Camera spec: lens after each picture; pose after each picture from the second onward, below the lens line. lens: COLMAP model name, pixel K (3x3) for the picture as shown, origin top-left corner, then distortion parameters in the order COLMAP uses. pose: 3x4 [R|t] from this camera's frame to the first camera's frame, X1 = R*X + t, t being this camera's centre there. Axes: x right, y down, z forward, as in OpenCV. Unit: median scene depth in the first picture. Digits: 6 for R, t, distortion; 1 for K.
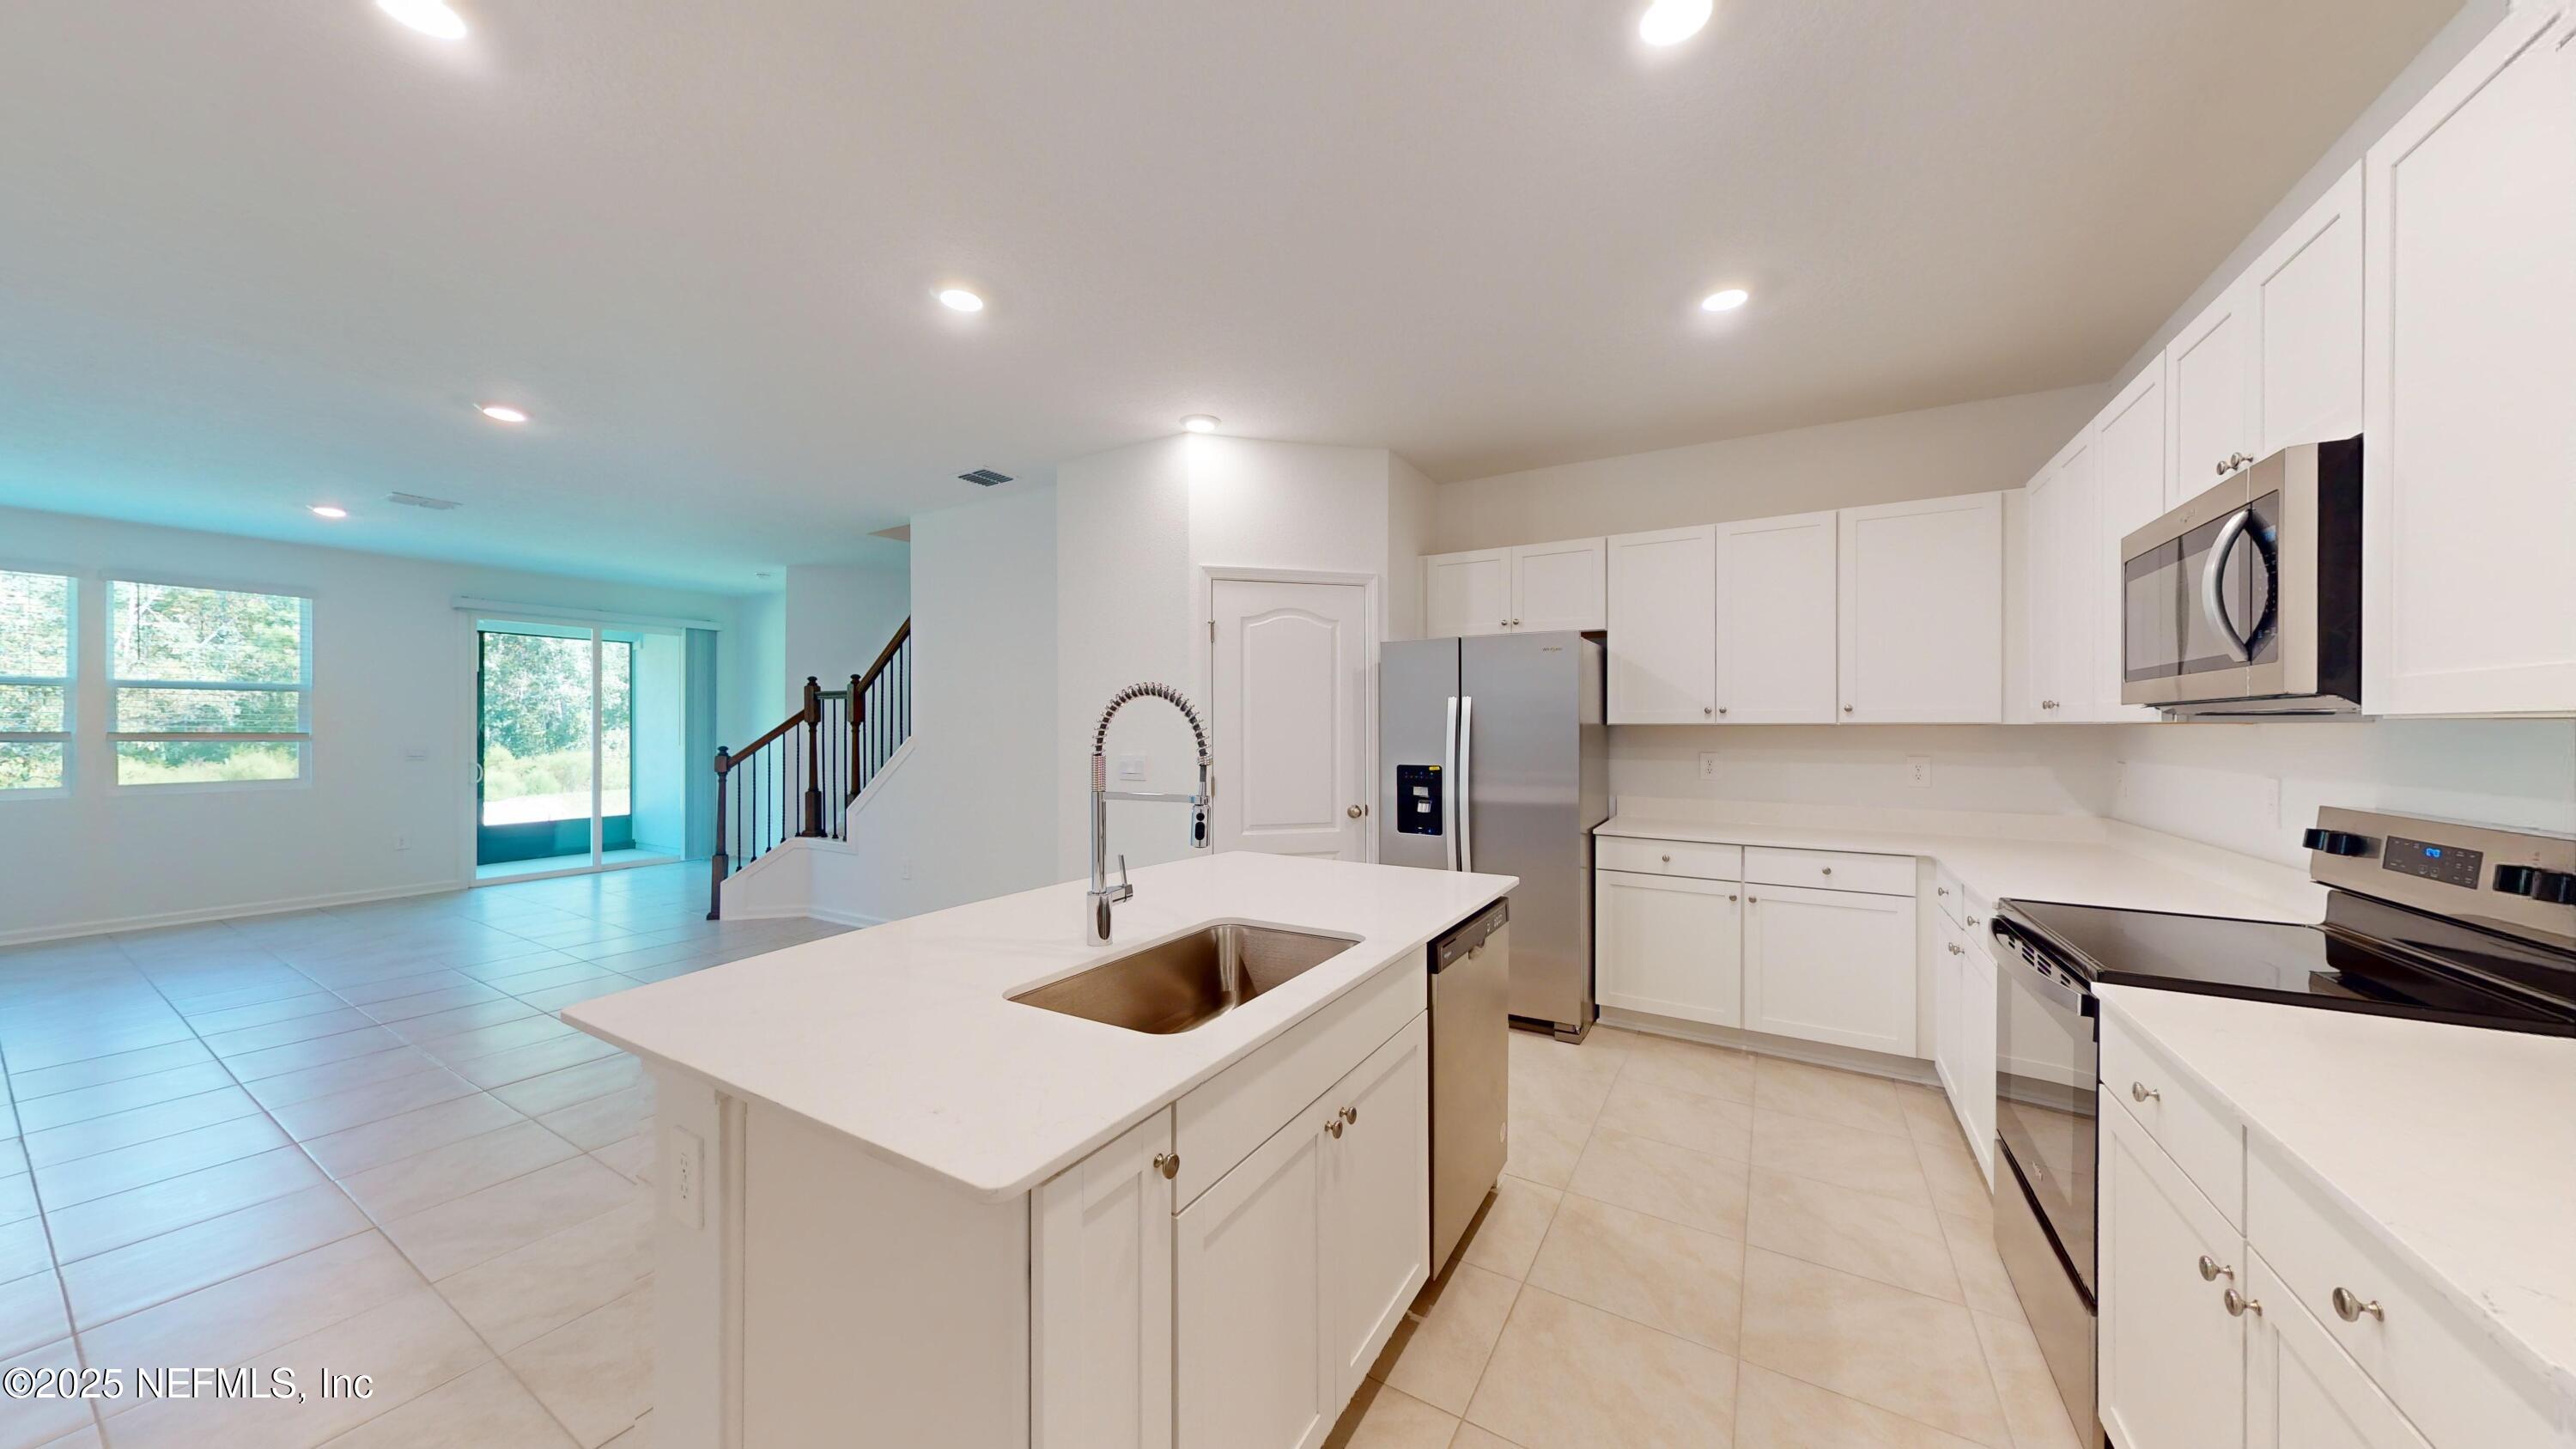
lens RADIAL K [[812.3, 0, 1293.8], [0, 812.3, 726.7], [0, 0, 1]] dist [0.000212, -0.000423]
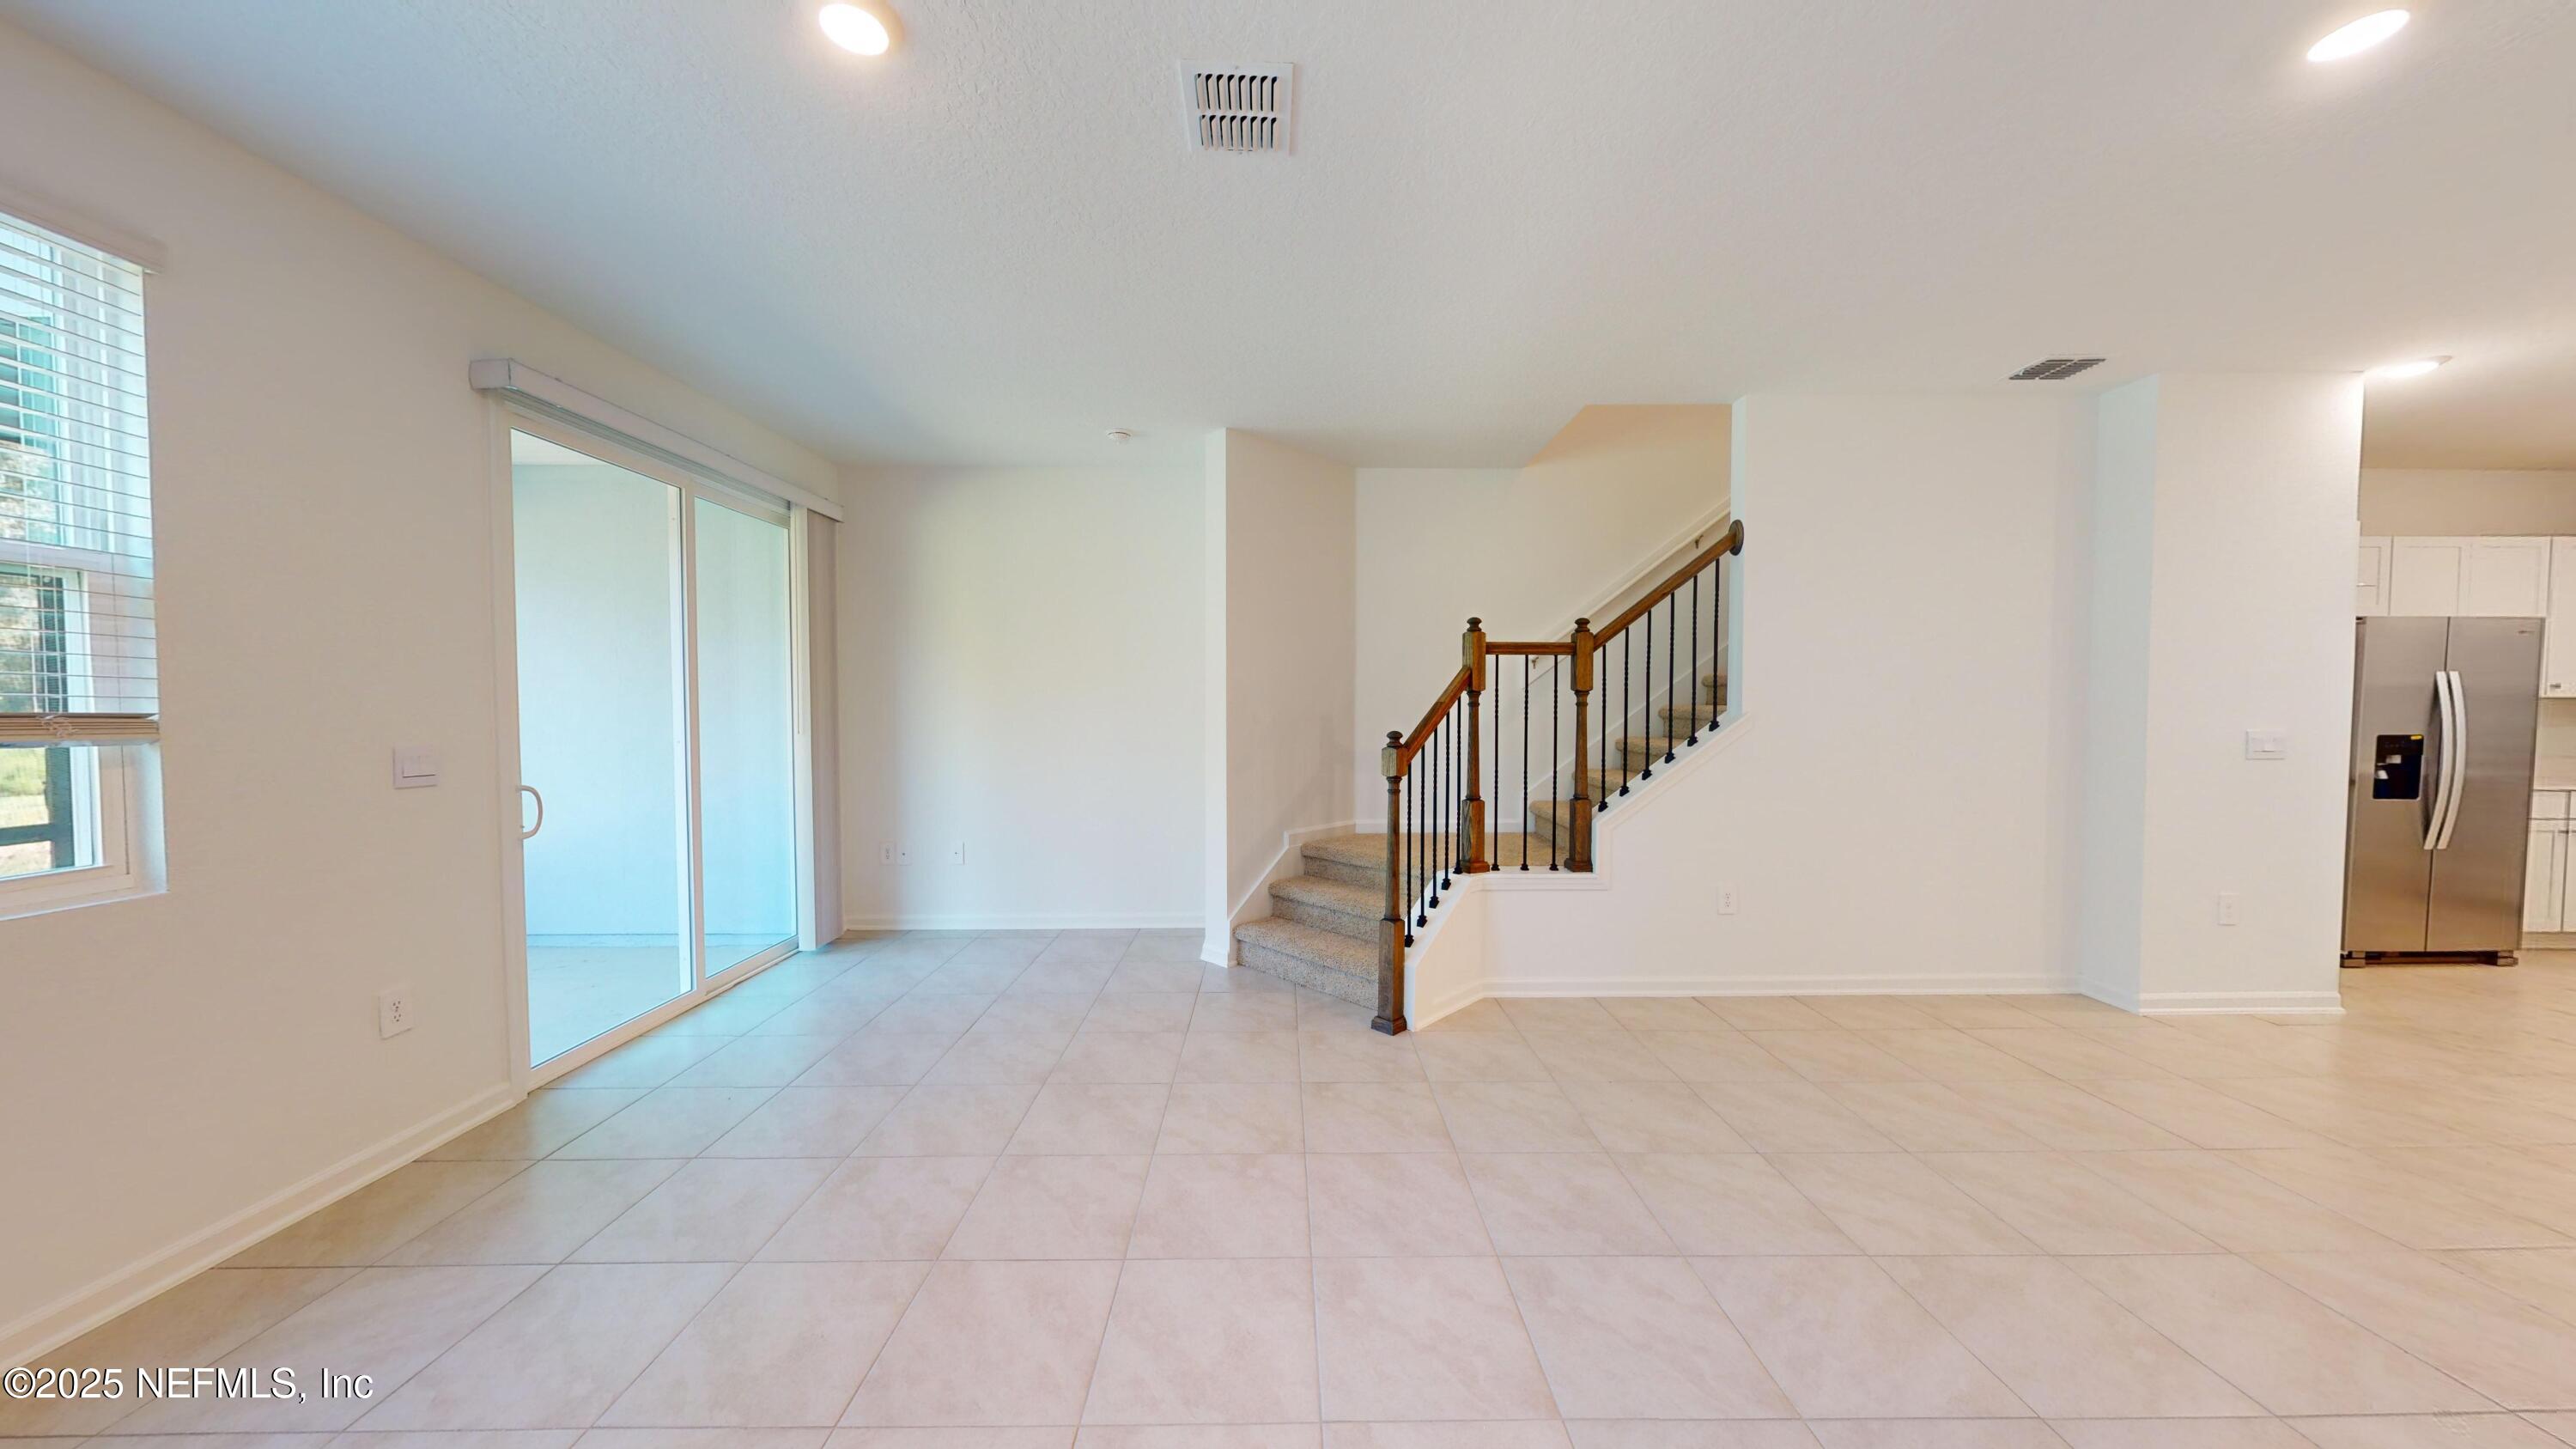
lens RADIAL K [[812.3, 0, 1286.1], [0, 812.3, 727.2], [0, 0, 1]] dist [0.000212, -0.000423]
pose [[0.854850, -0.015082, 0.518656, -1.086001], [-0.000521, 0.999552, 0.029924, 0.004123], [-0.518875, -0.025851, 0.854459, 0.560008]]
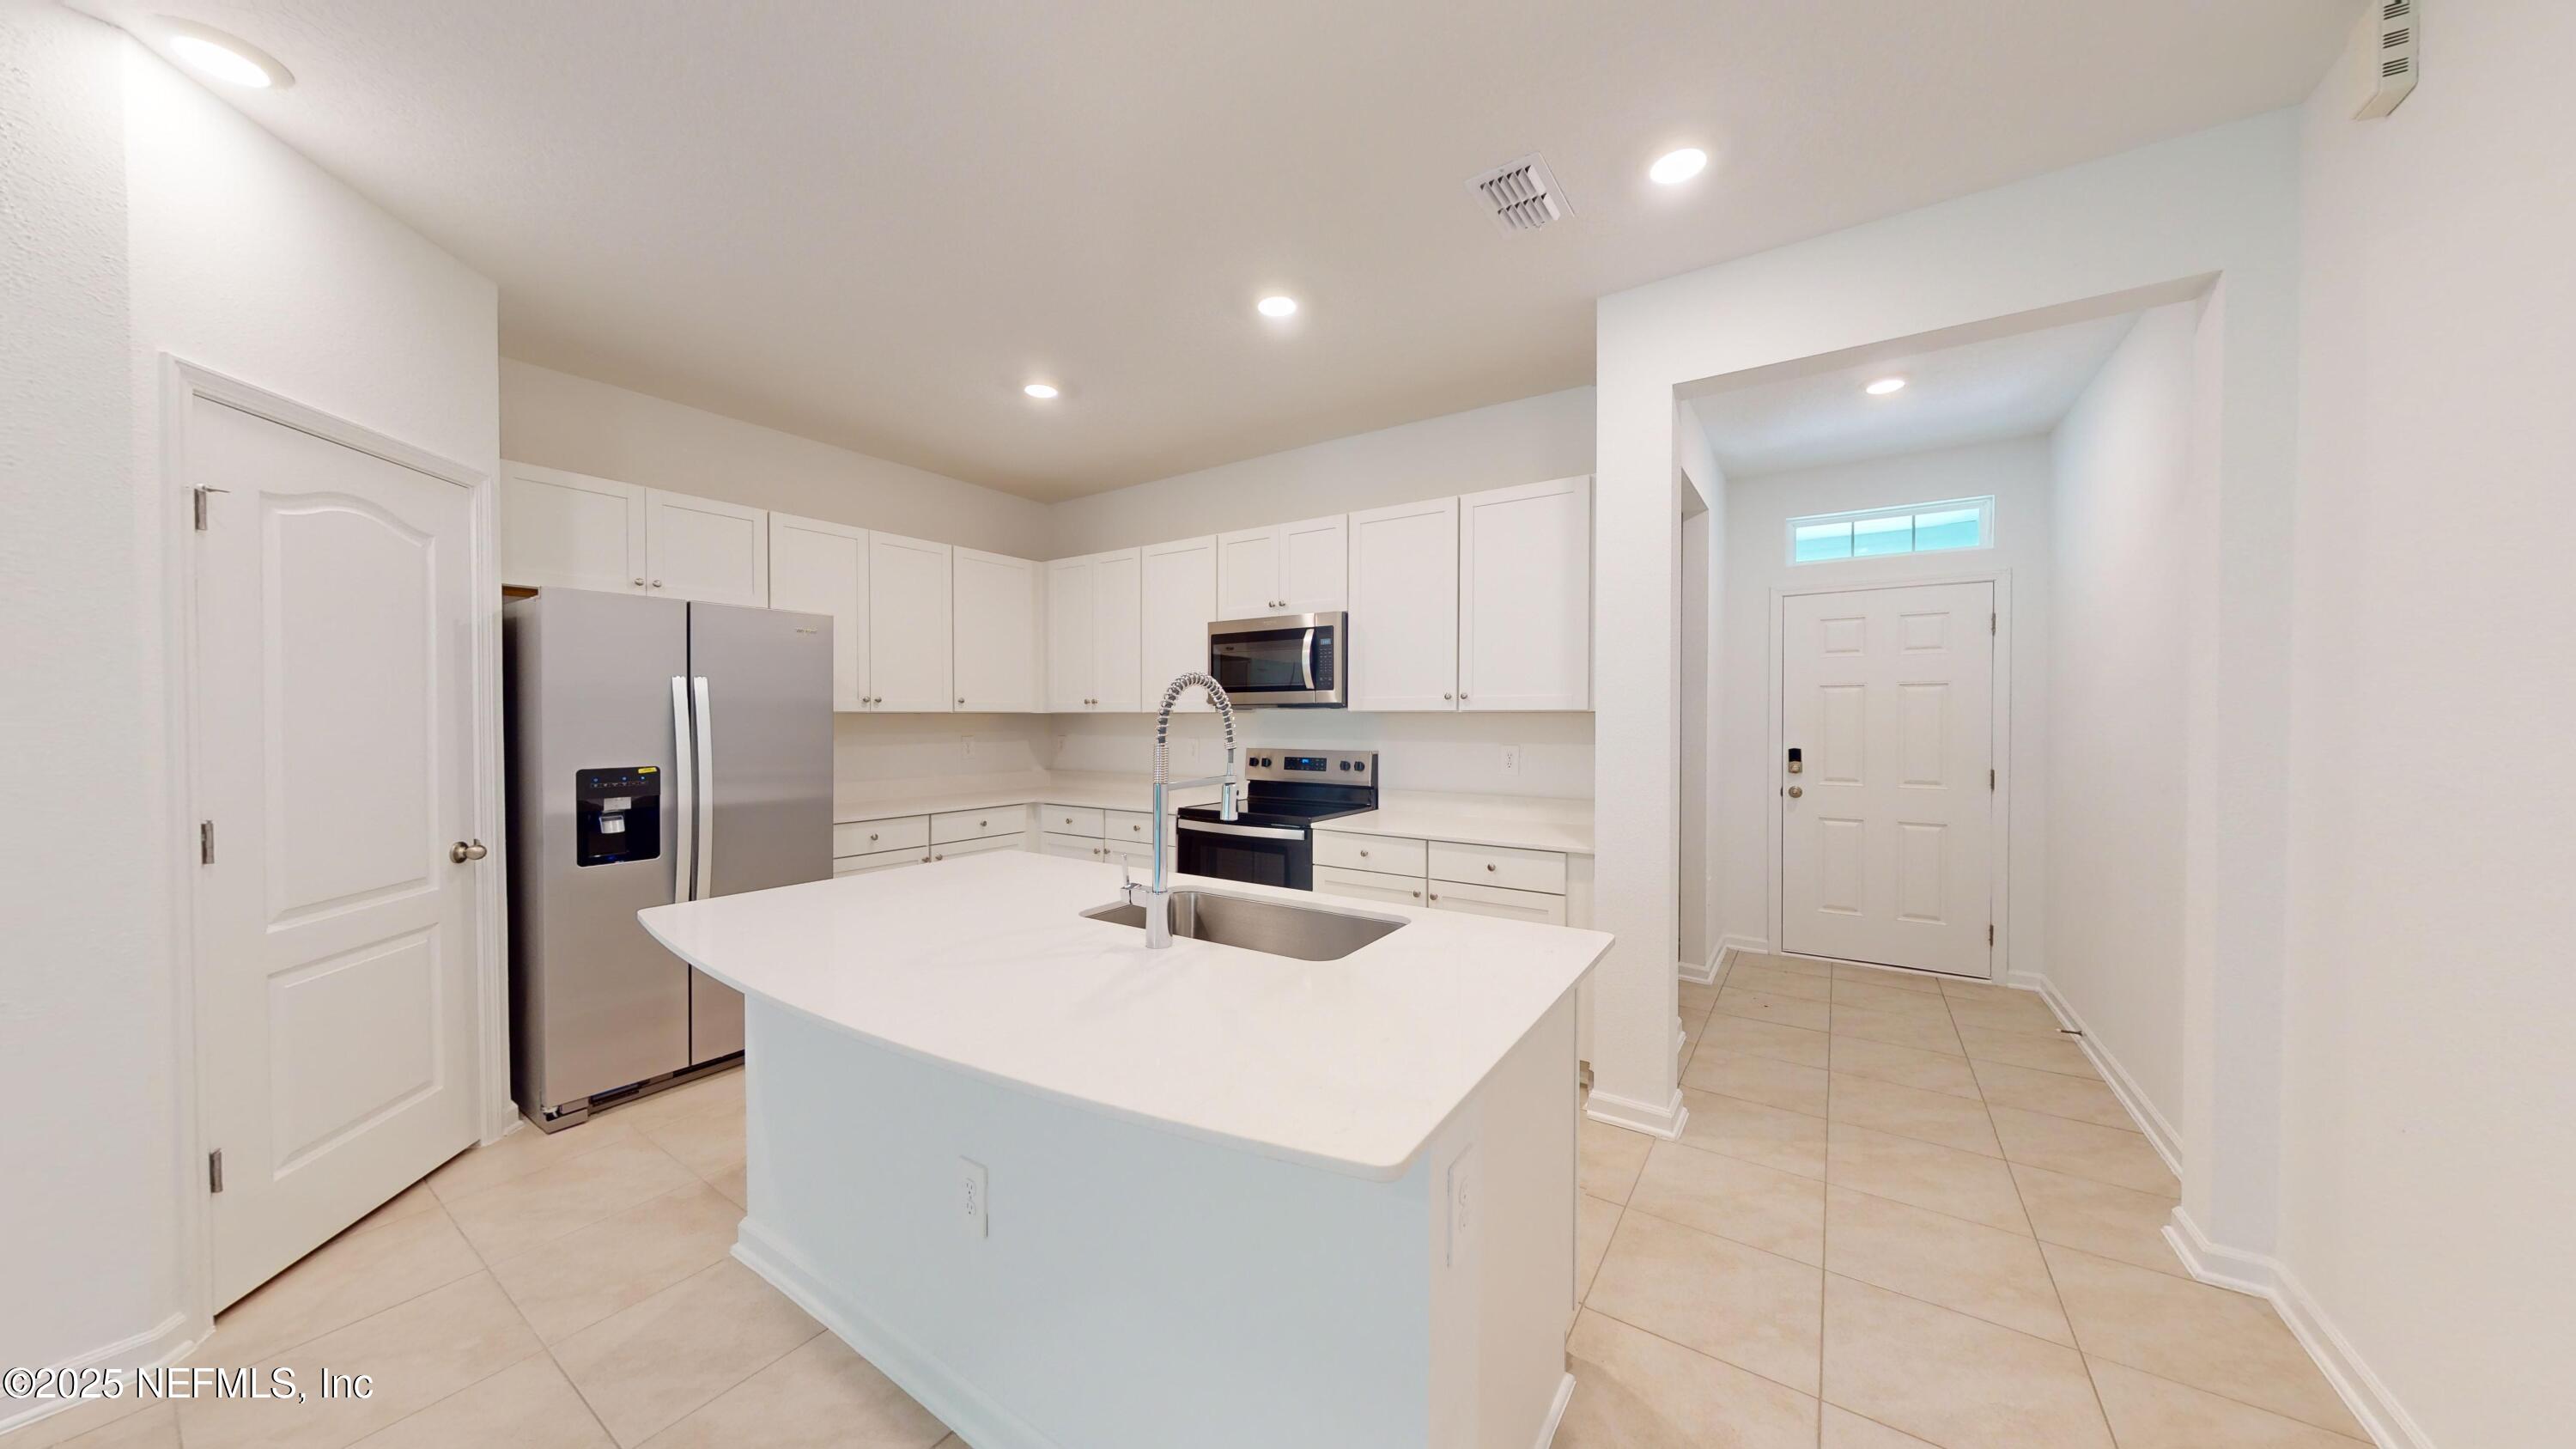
lens RADIAL K [[812.3, 0, 1284.9], [0, 812.3, 728.4], [0, 0, 1]] dist [0.000212, -0.000423]
pose [[0.055793, -0.017861, 0.998283, -0.353779], [0.000067, 0.999840, 0.017885, -0.000487], [-0.998442, -0.000931, 0.055786, 0.241355]]
